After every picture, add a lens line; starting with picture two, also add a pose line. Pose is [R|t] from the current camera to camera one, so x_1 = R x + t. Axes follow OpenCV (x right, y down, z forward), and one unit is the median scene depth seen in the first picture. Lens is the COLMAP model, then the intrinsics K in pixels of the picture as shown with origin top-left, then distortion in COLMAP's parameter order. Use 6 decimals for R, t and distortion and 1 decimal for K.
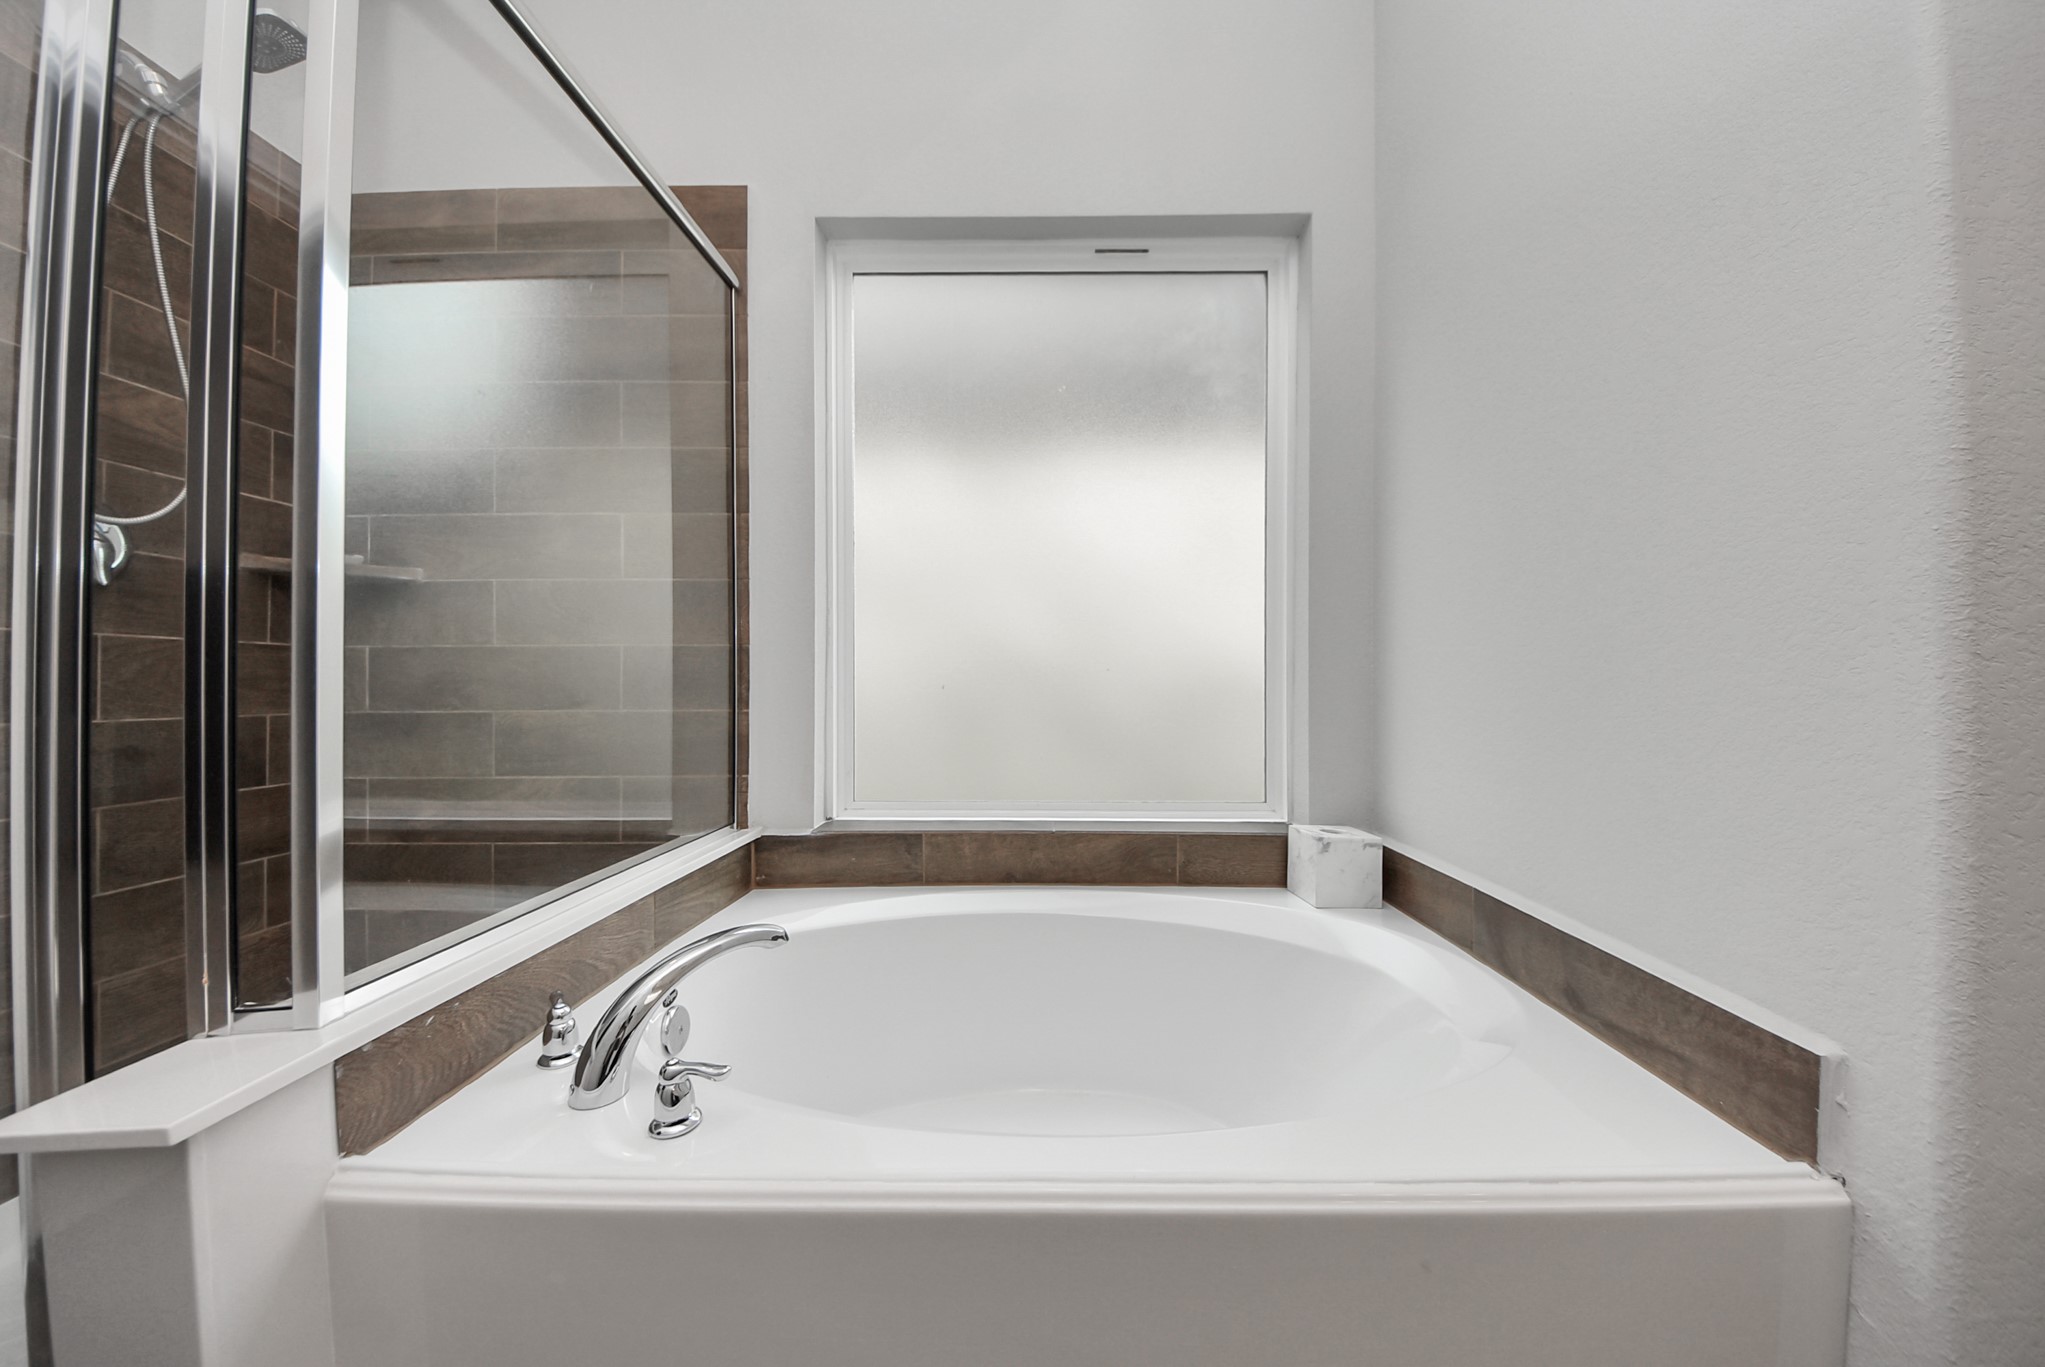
lens RADIAL K [[725.8, 0, 1035.9], [0, 725.8, 685.0], [0, 0, 1]] dist [0.020316, -0.016921]
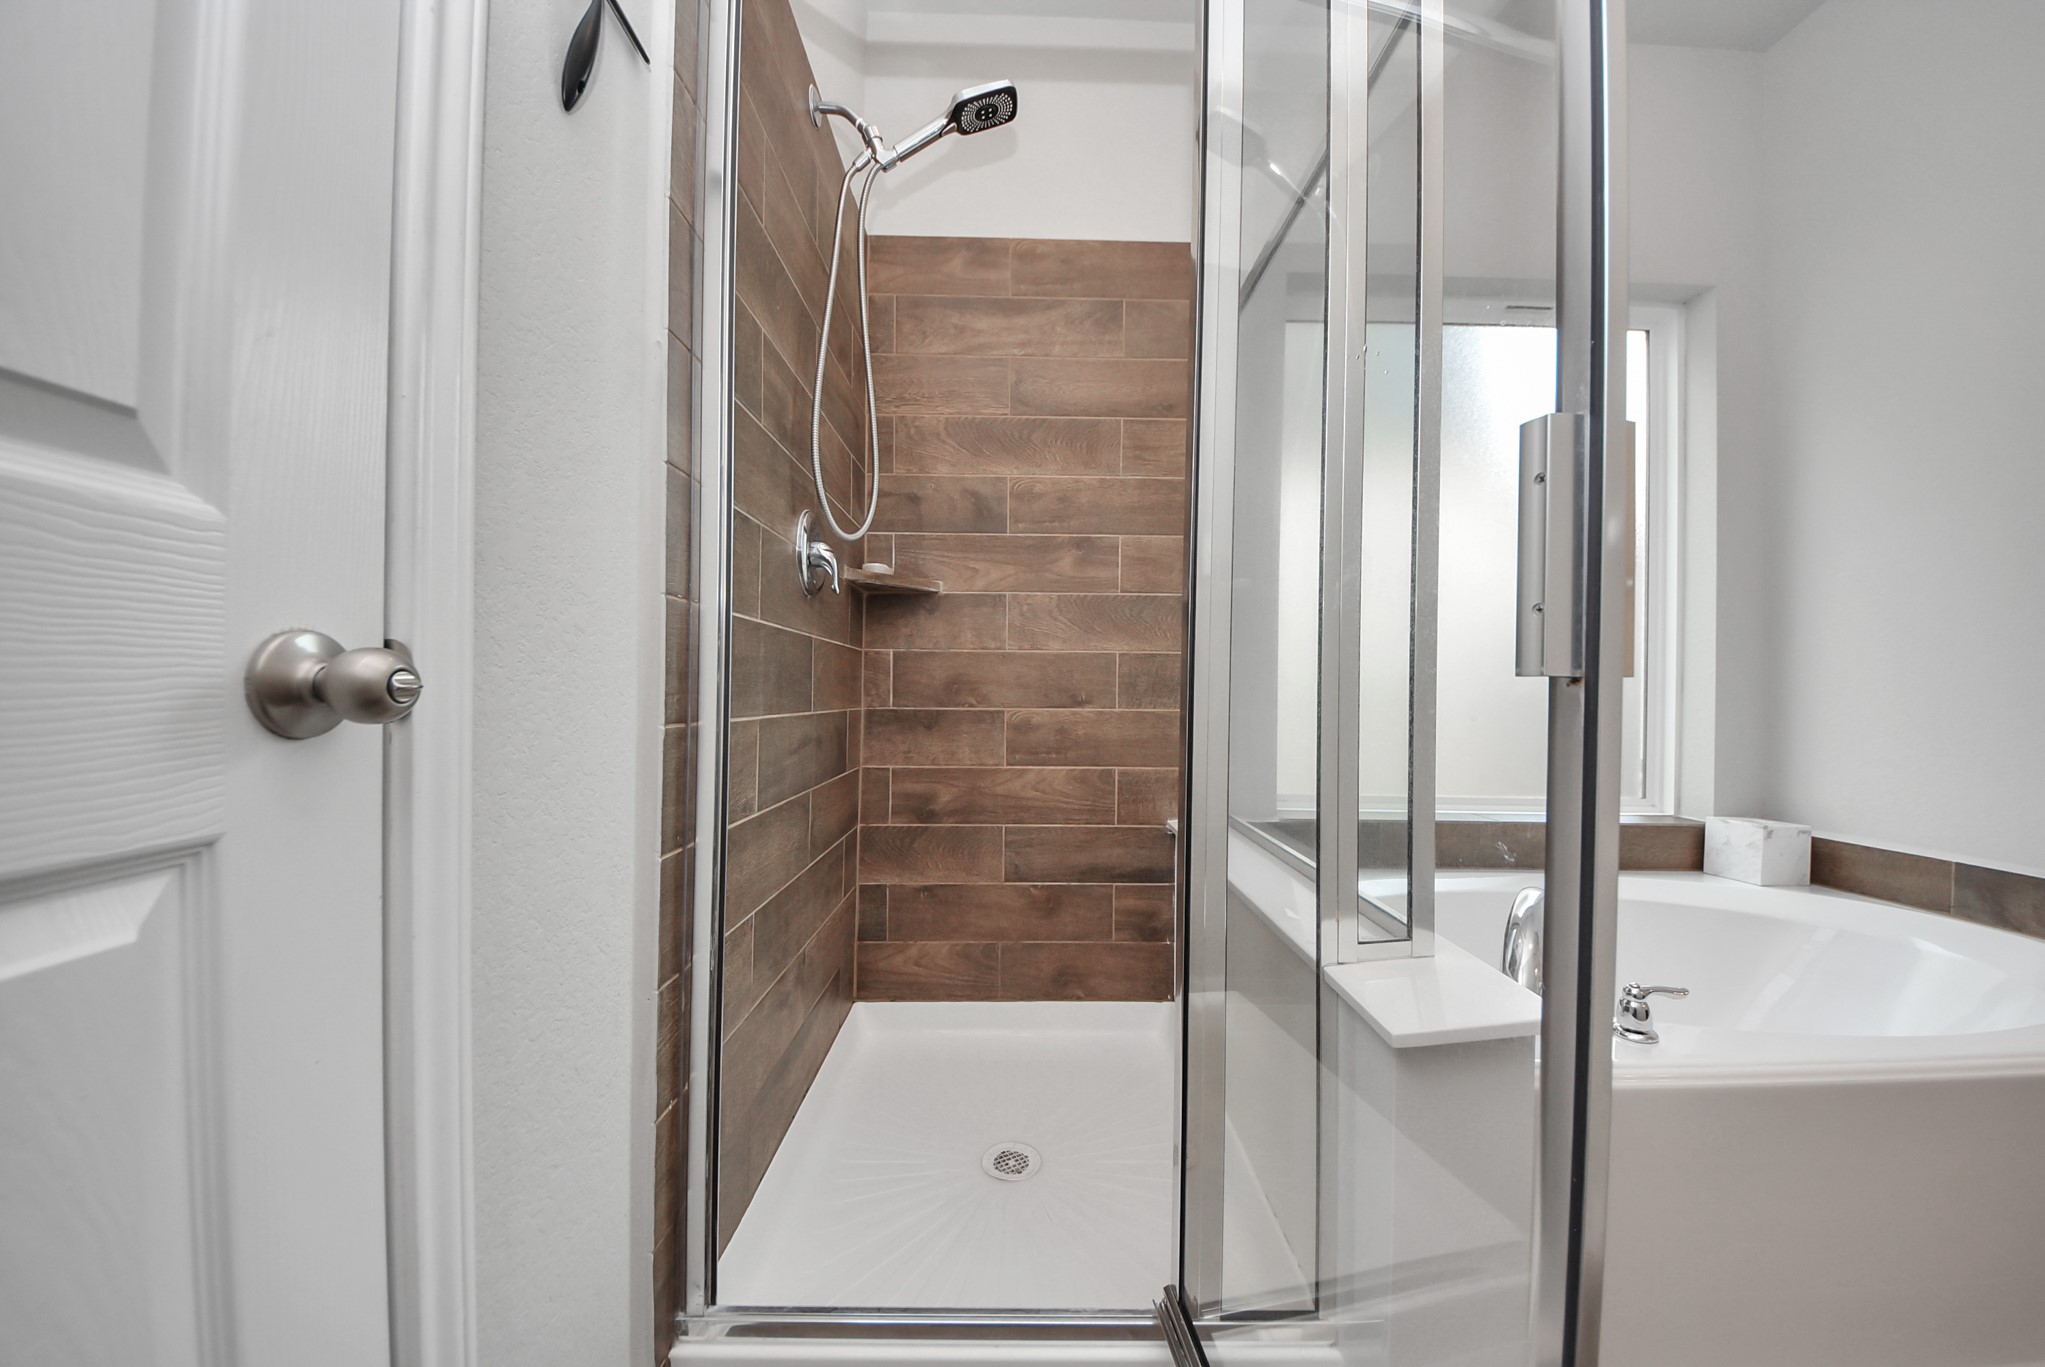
lens RADIAL K [[725.8, 0, 1035.9], [0, 725.8, 685.0], [0, 0, 1]] dist [0.020316, -0.016921]
pose [[0.999762, 0.012745, 0.017707, -0.716360], [-0.012635, 0.999900, -0.006300, 0.006041], [-0.017785, 0.006075, 0.999823, -0.125544]]
